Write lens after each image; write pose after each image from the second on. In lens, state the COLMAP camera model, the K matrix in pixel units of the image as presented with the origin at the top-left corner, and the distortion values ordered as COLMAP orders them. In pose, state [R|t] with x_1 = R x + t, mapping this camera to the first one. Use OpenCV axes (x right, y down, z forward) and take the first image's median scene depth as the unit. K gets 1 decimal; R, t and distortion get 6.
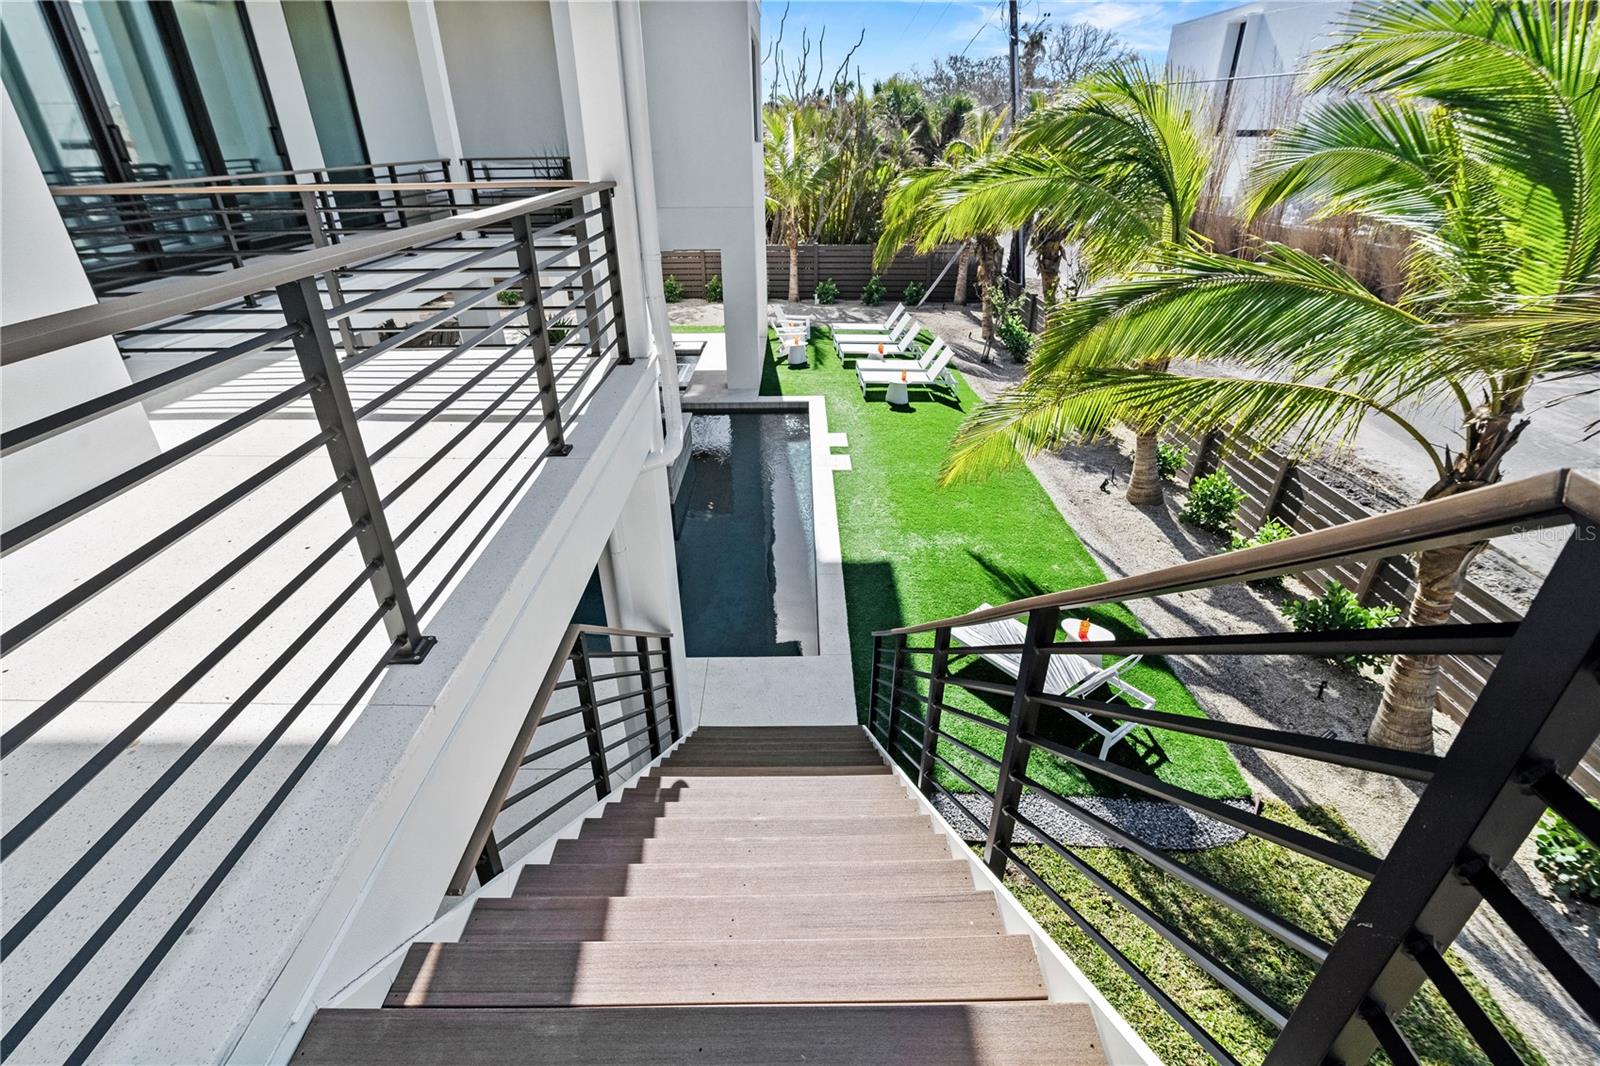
lens RADIAL K [[739.3, 0, 800.0], [0, 739.3, 533.0], [0, 0, 1]] dist [-0.000769, -0.000071]
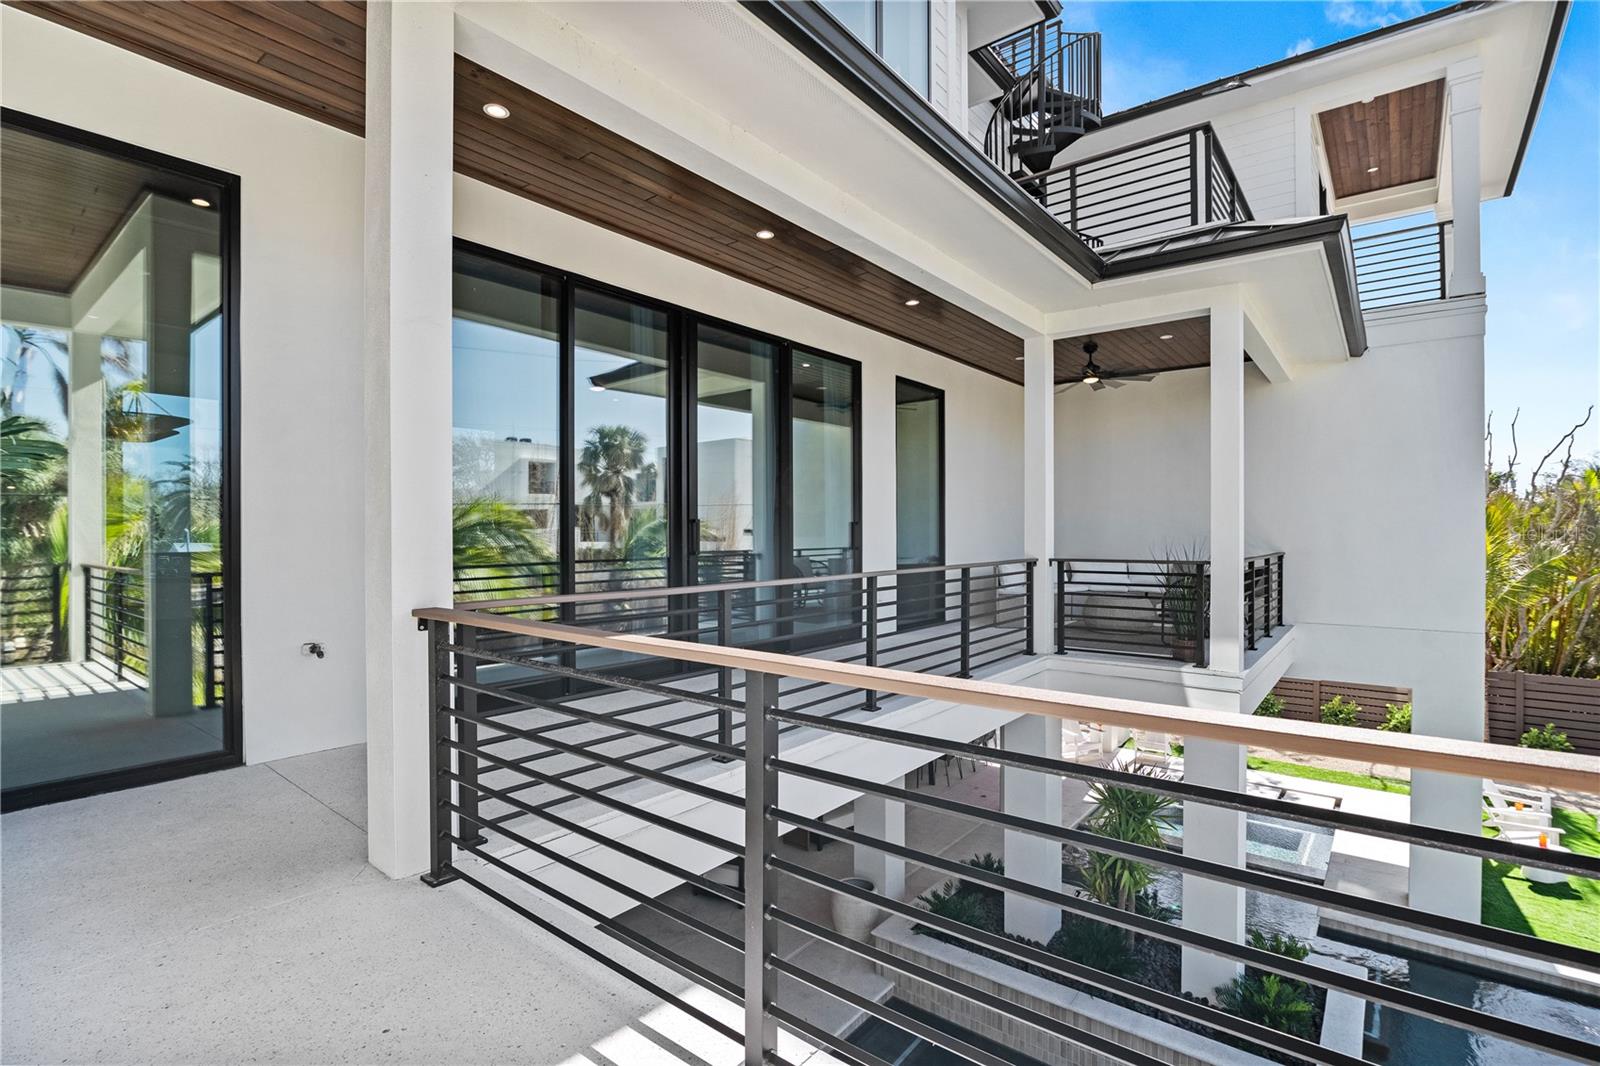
lens RADIAL K [[739.3, 0, 800.0], [0, 739.3, 533.0], [0, 0, 1]] dist [-0.000769, -0.000071]
pose [[0.780005, 0.010840, -0.625679, -0.183222], [-0.298997, 0.884791, -0.357416, -0.178327], [0.549721, 0.465862, 0.693383, 0.313220]]
